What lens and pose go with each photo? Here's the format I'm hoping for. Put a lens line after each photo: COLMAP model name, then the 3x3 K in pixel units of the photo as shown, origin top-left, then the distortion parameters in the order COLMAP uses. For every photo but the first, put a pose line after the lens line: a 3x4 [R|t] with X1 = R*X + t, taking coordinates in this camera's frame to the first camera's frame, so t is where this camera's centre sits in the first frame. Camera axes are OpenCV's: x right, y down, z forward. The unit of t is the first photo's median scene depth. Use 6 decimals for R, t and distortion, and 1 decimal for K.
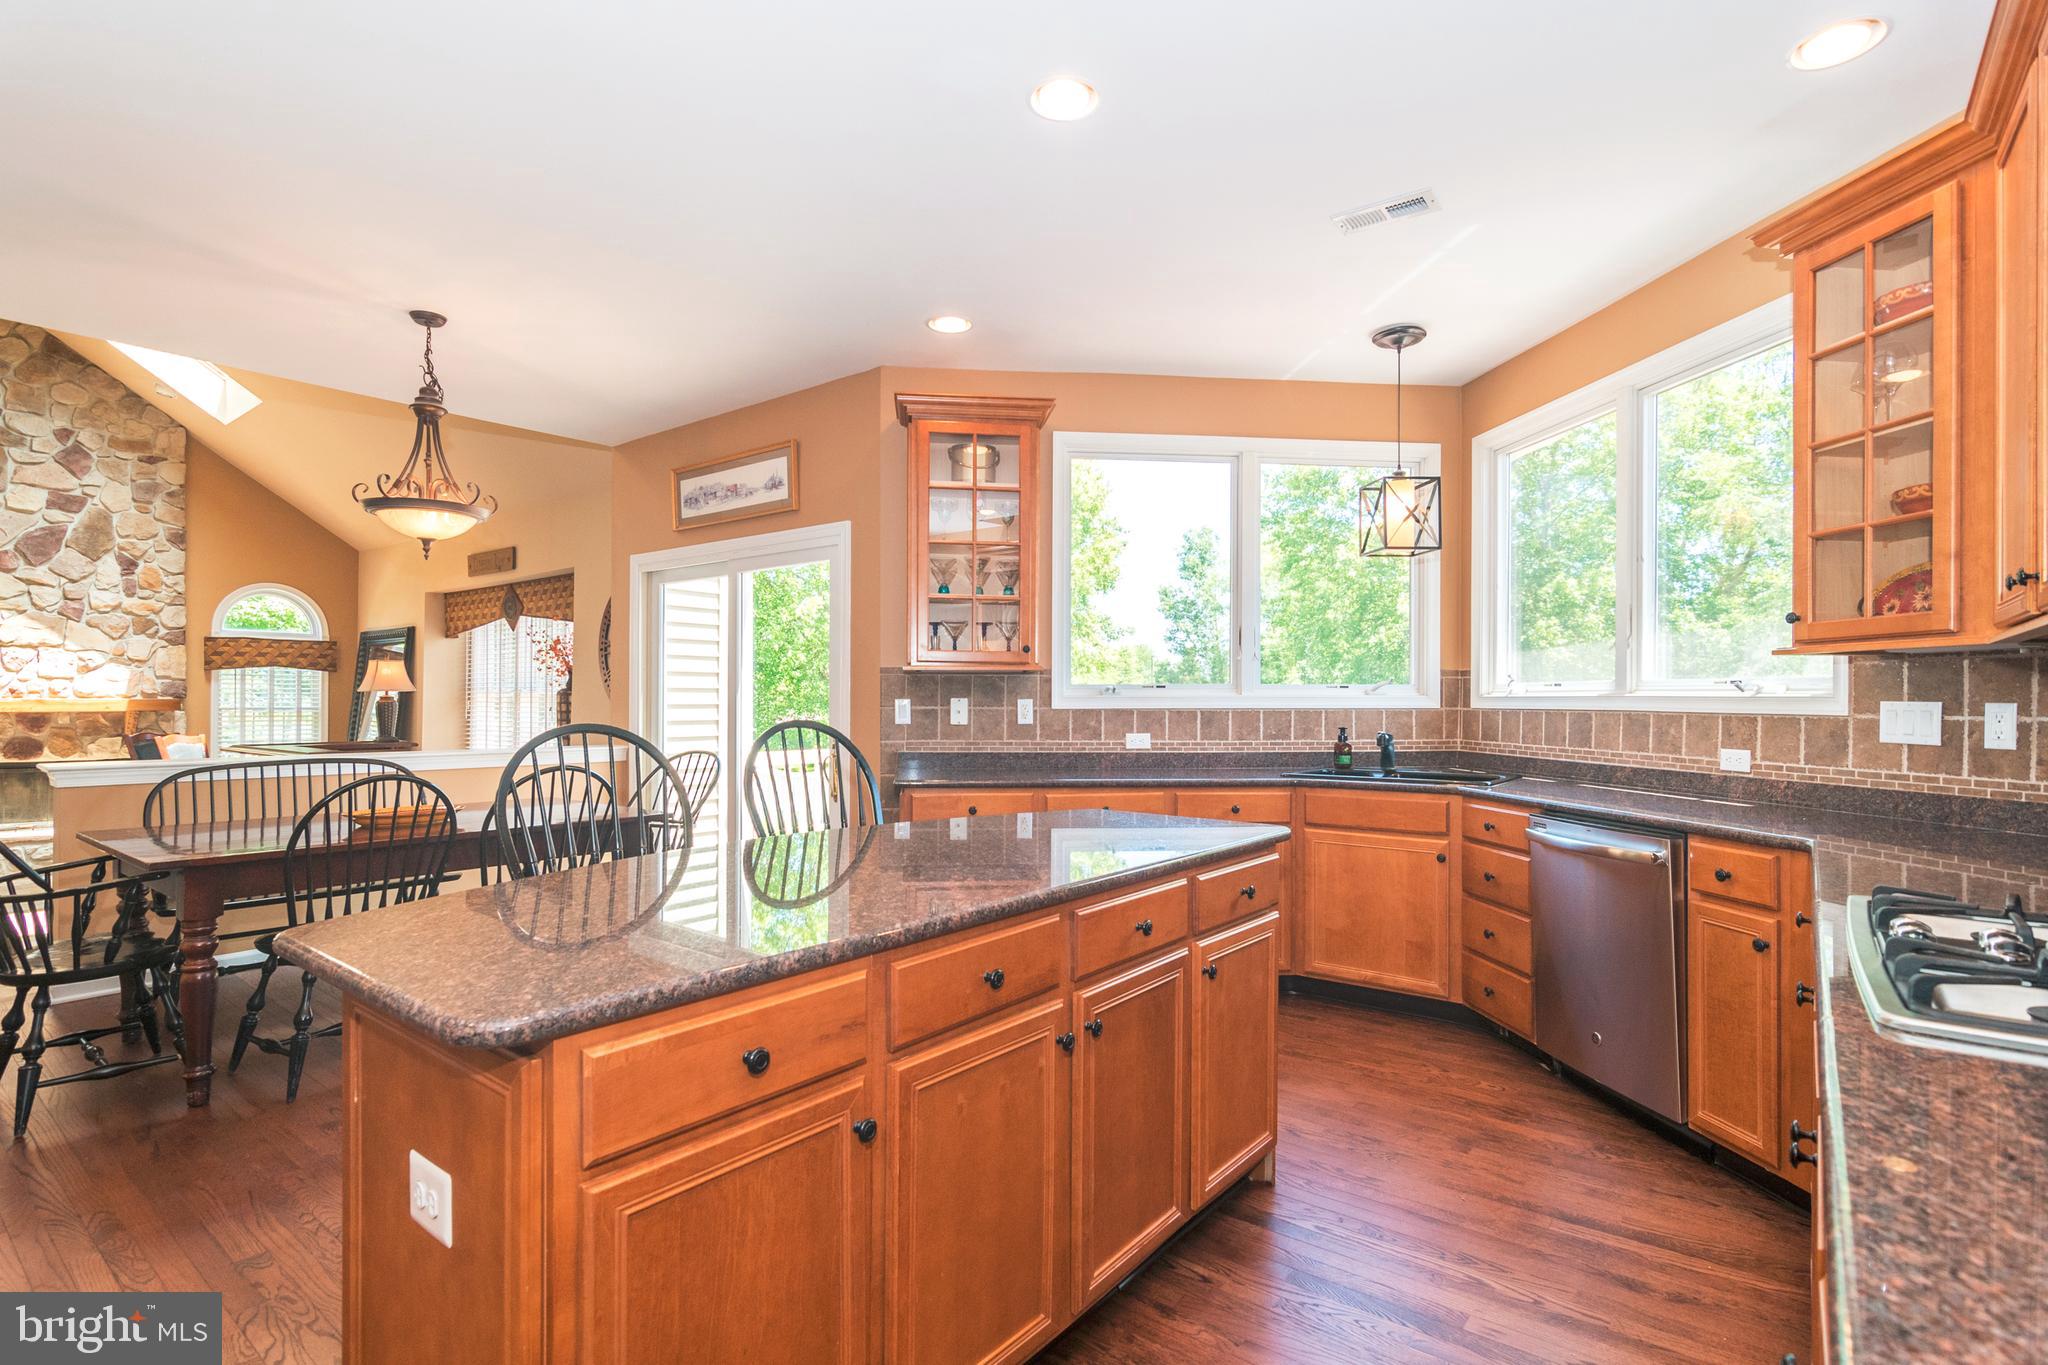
lens RADIAL K [[984.2, 0, 1024.0], [0, 984.2, 696.9], [0, 0, 1]] dist [0.002053, 0.000707]
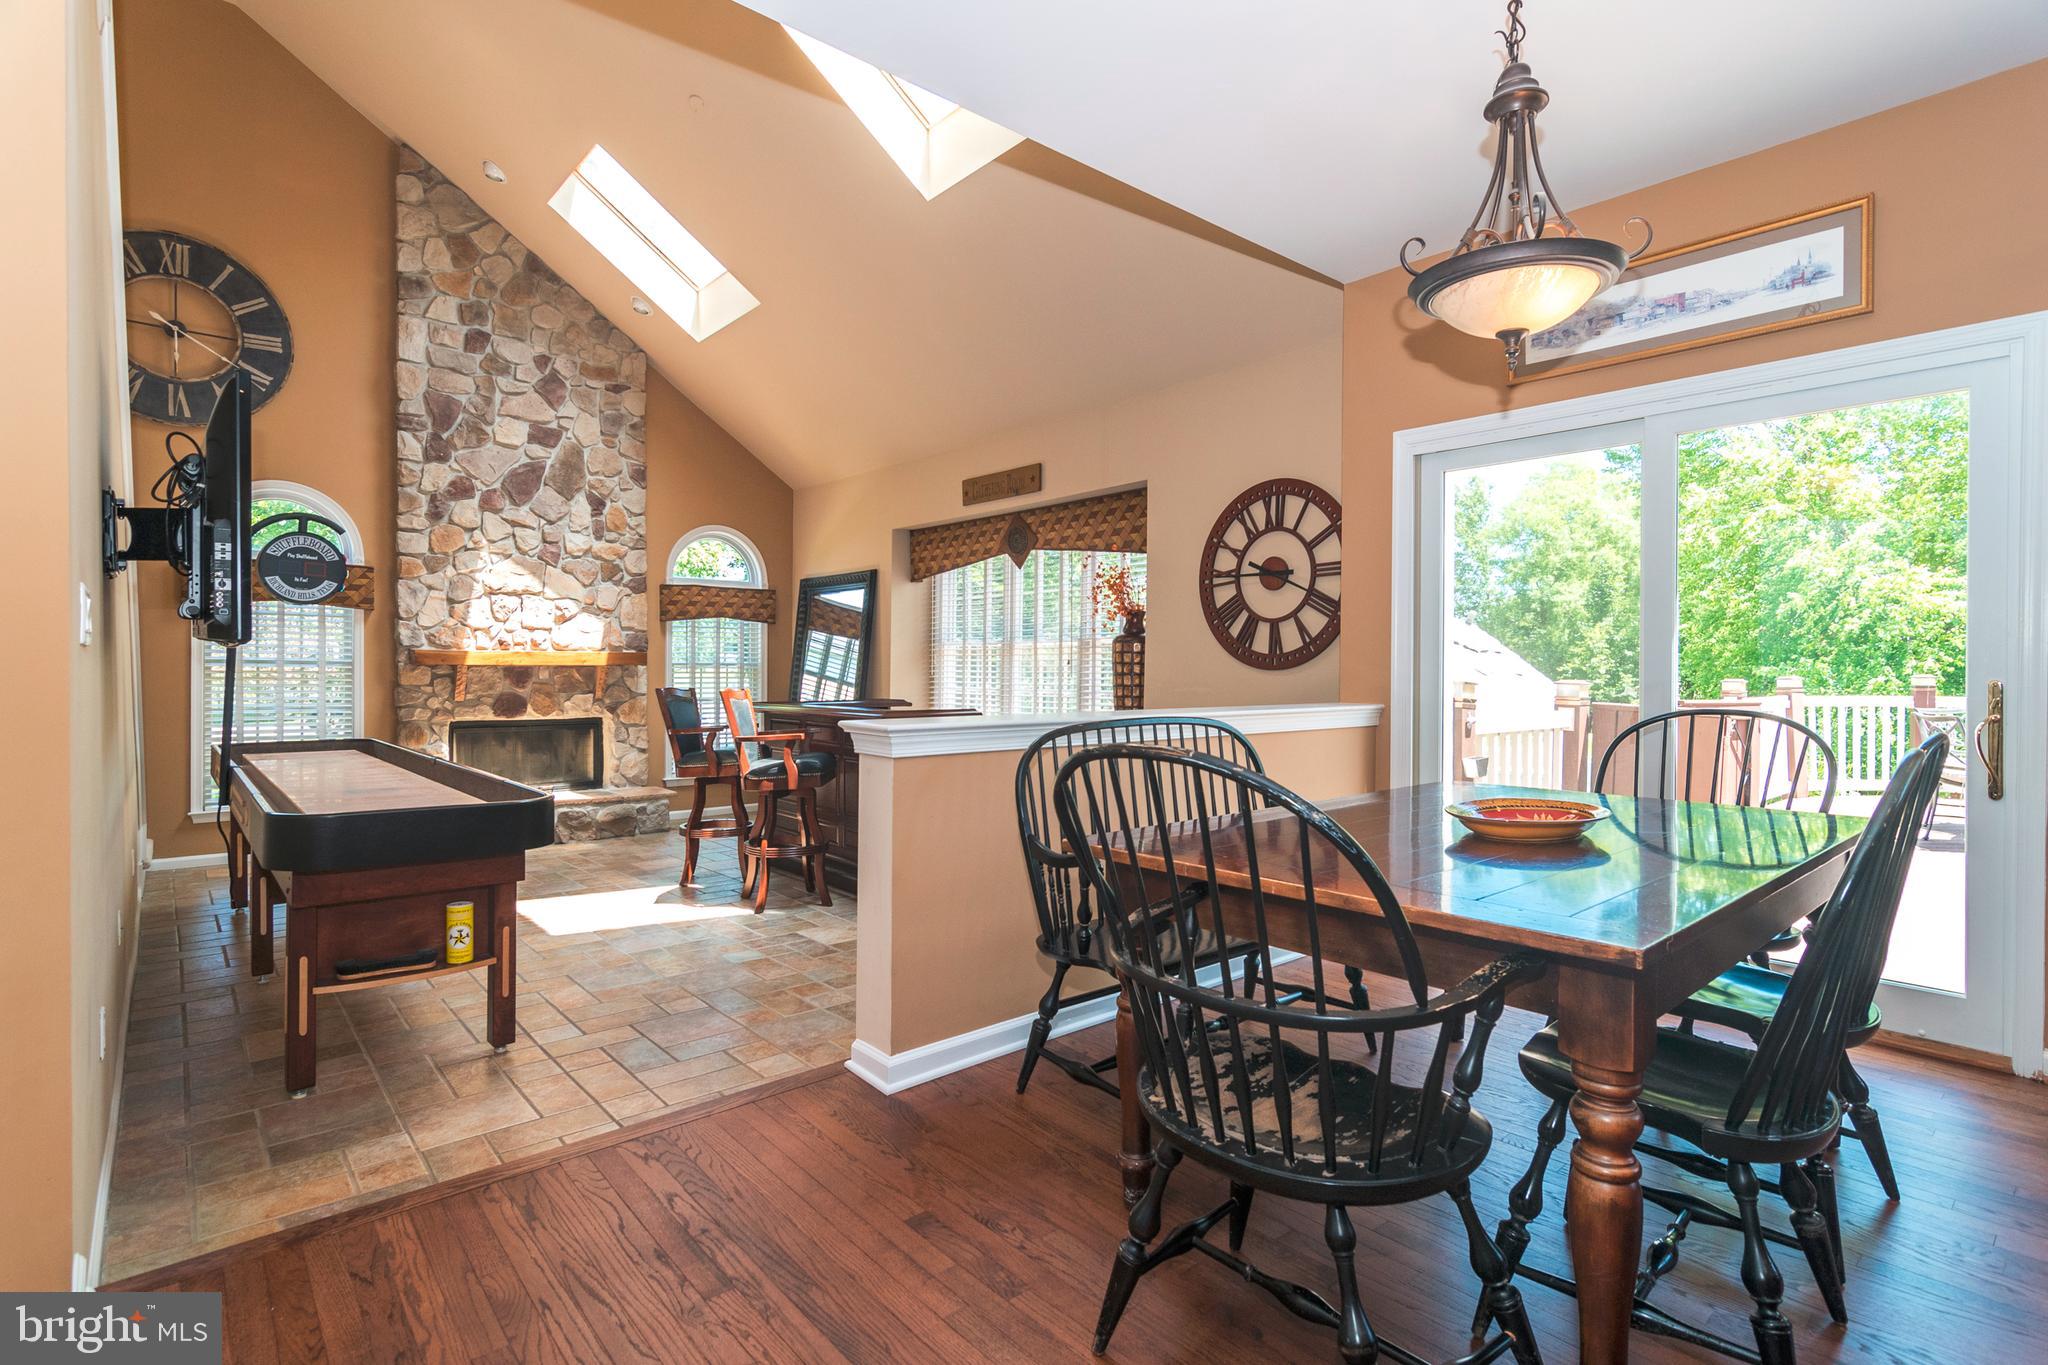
lens RADIAL K [[998.3, 0, 1015.1], [0, 998.3, 672.9], [0, 0, 1]] dist [0.000422, 0.000203]
pose [[0.981372, 0.001560, -0.192109, -0.550113], [-0.000150, 0.999973, 0.007354, 0.022349], [0.192115, -0.007188, 0.981346, 0.265266]]
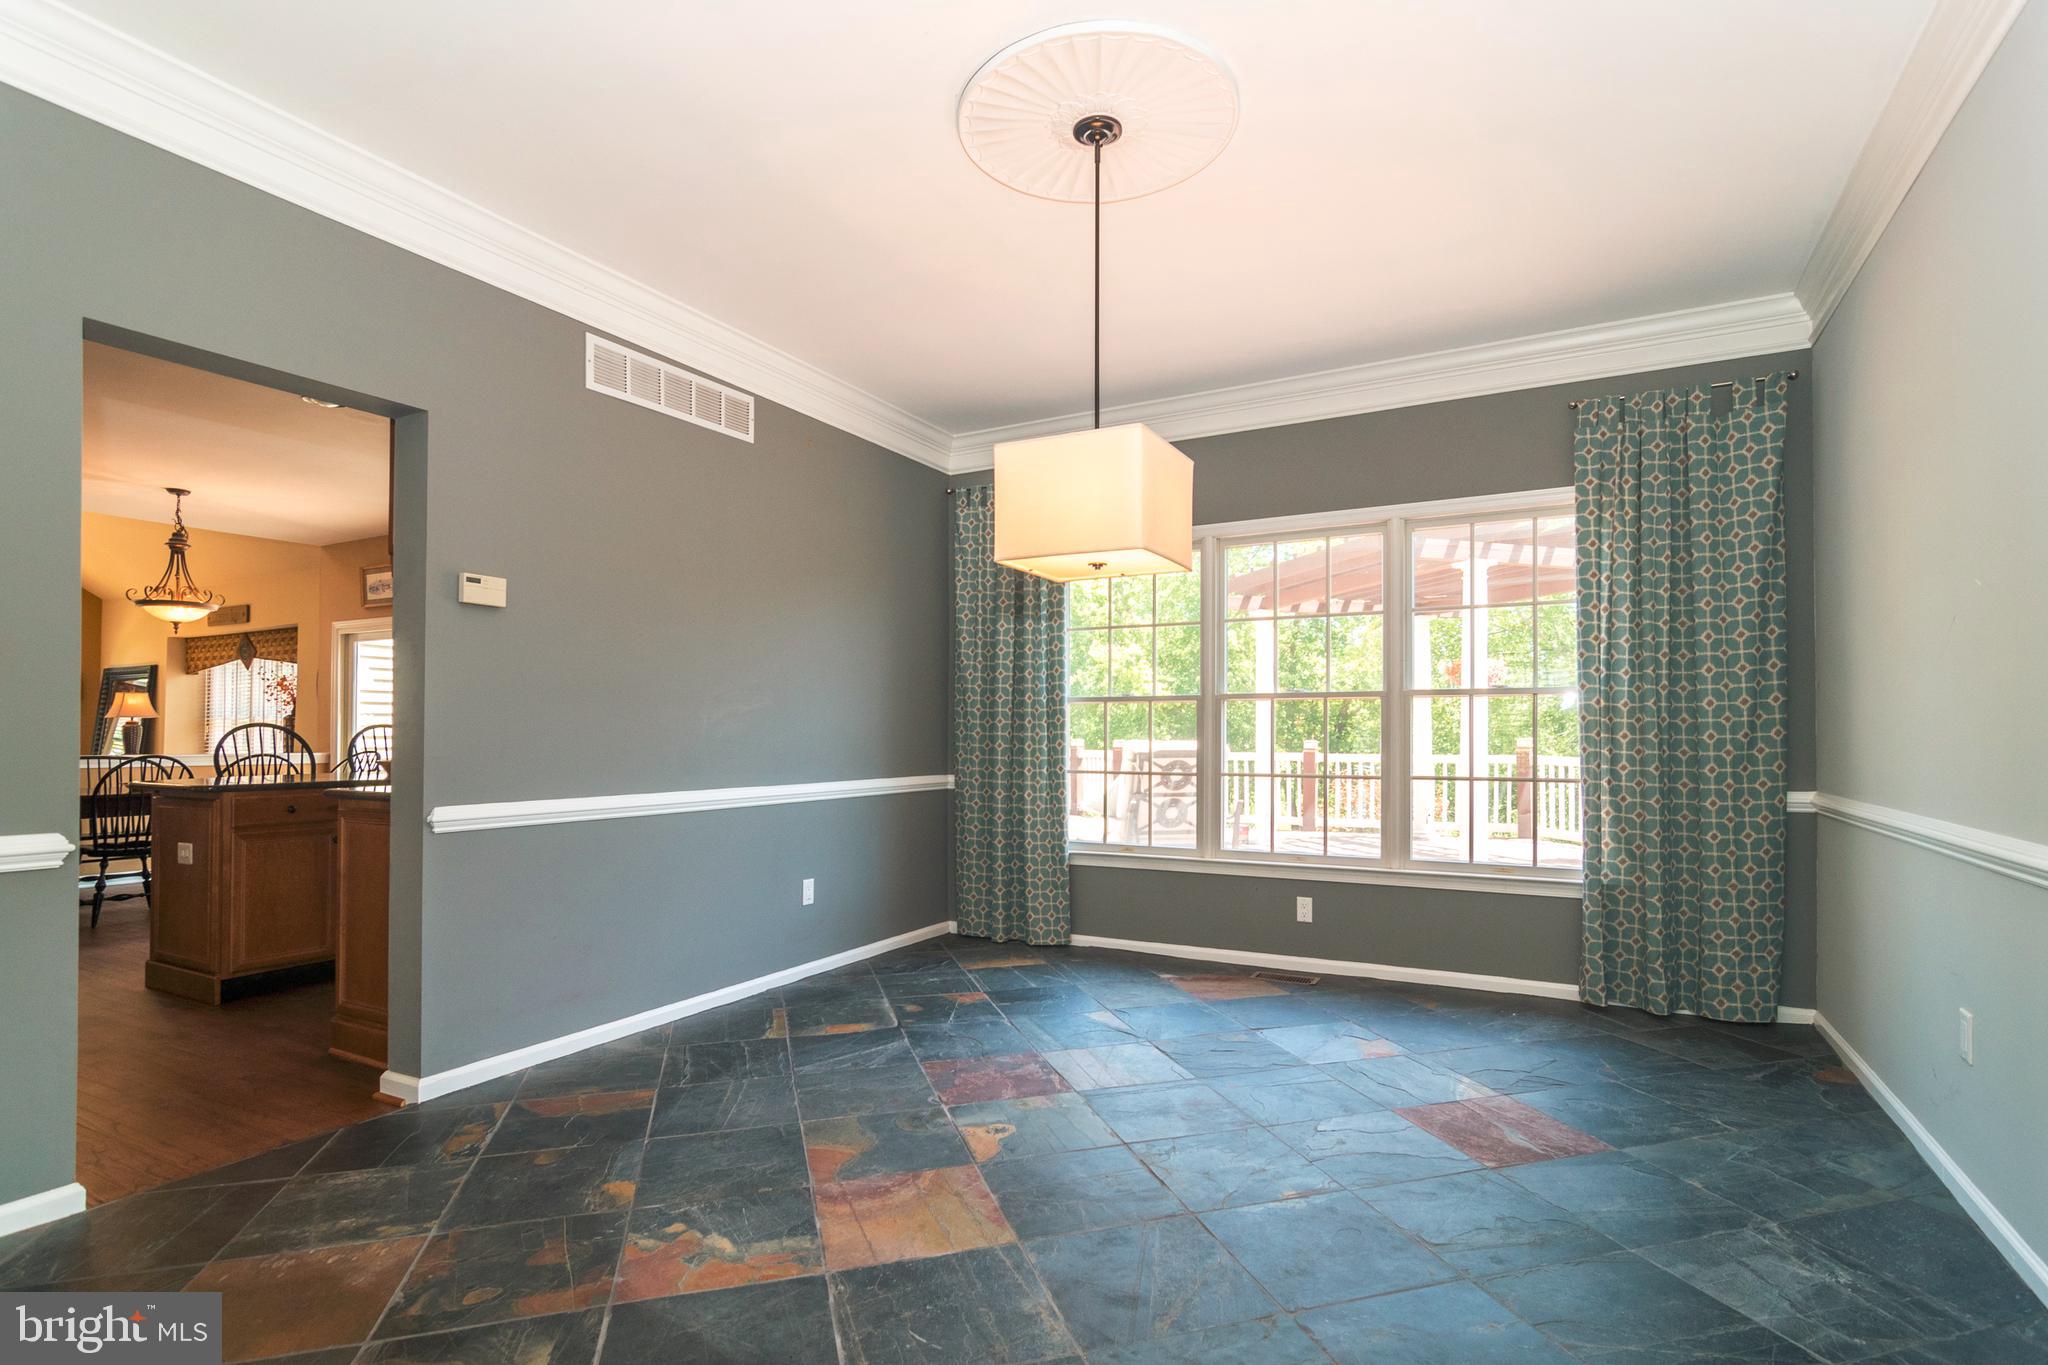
lens RADIAL K [[988.0, 0, 1032.3], [0, 988.0, 721.9], [0, 0, 1]] dist [0.002796, 0.000581]
pose [[0.984160, 0.000184, 0.177280, 0.371488], [0.001565, 0.999951, -0.009726, 0.020573], [-0.177273, 0.009849, 0.984112, -0.642763]]
